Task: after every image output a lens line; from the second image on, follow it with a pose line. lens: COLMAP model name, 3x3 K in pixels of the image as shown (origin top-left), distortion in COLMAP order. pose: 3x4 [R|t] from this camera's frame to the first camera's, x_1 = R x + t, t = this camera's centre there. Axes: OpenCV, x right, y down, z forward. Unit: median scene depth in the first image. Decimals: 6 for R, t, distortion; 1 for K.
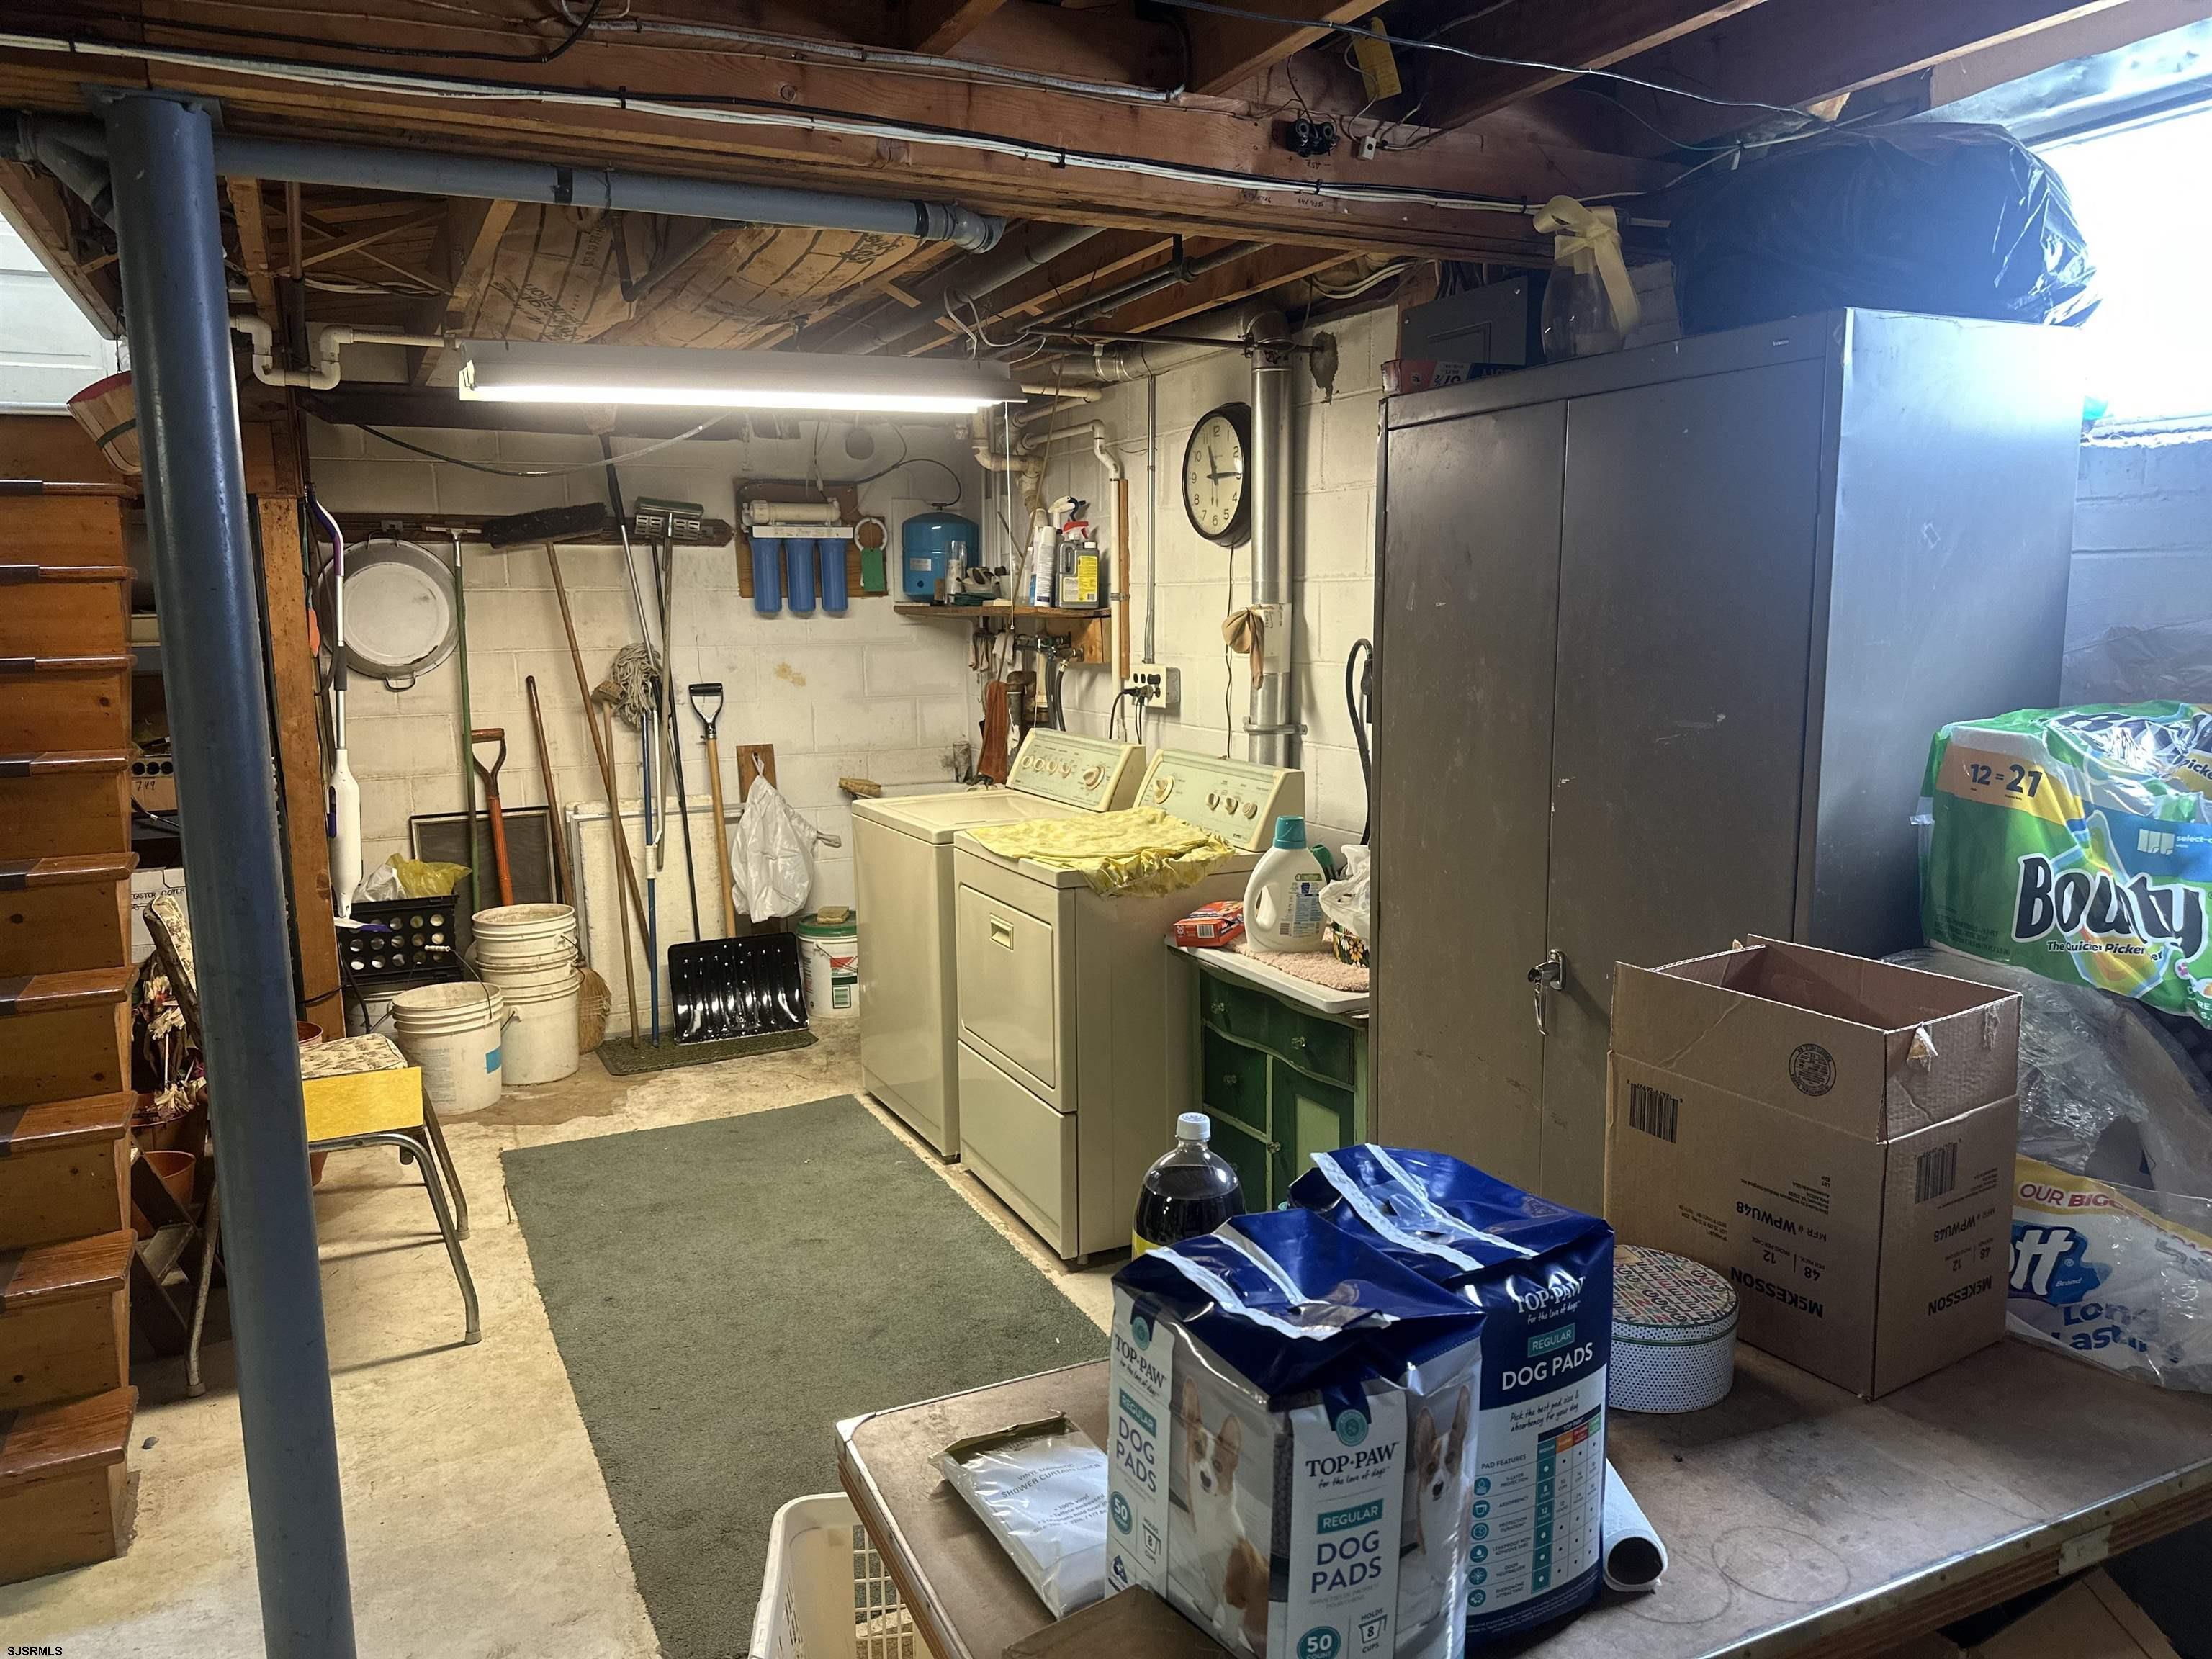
lens RADIAL K [[1546.0, 0, 1065.6], [0, 1546.0, 876.5], [0, 0, 1]] dist [0.052789, -0.060382]
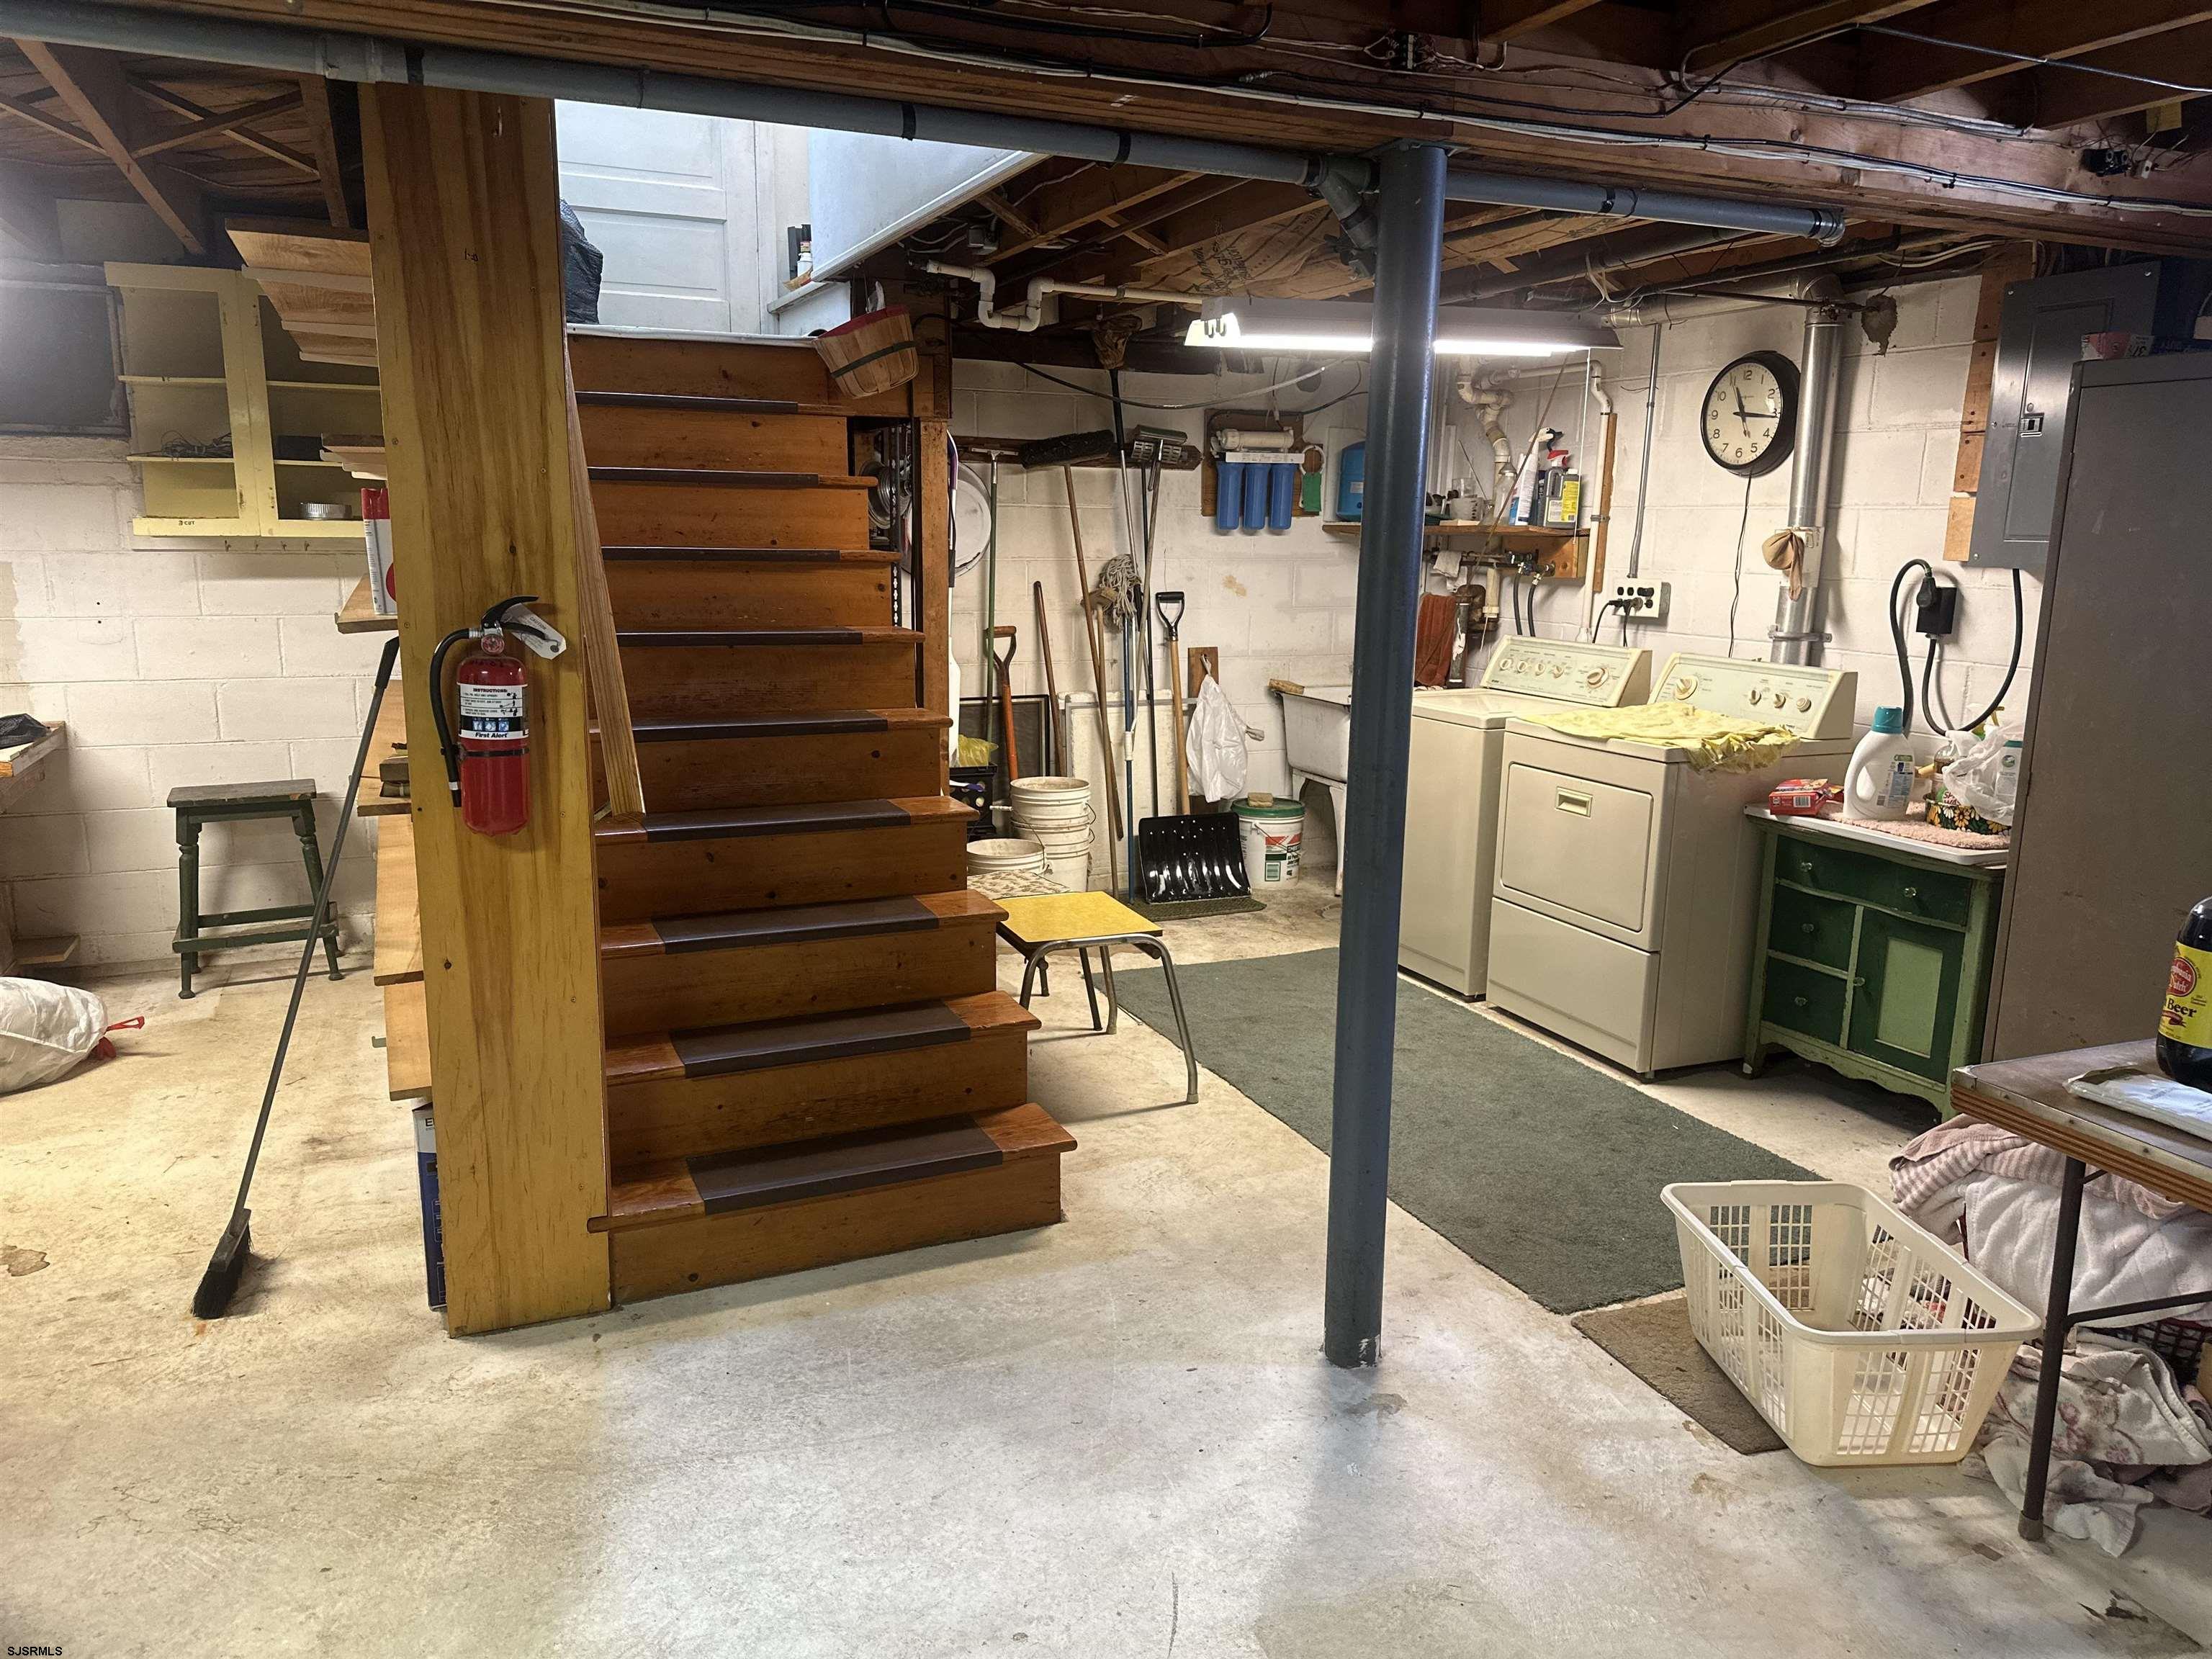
lens RADIAL K [[1546.0, 0, 1001.3], [0, 1546.0, 870.0], [0, 0, 1]] dist [0.052789, -0.060382]
pose [[0.996210, 0.038600, -0.077953, -0.298941], [-0.035218, 0.998398, 0.044295, 0.039434], [0.079538, -0.041382, 0.995973, -0.175704]]
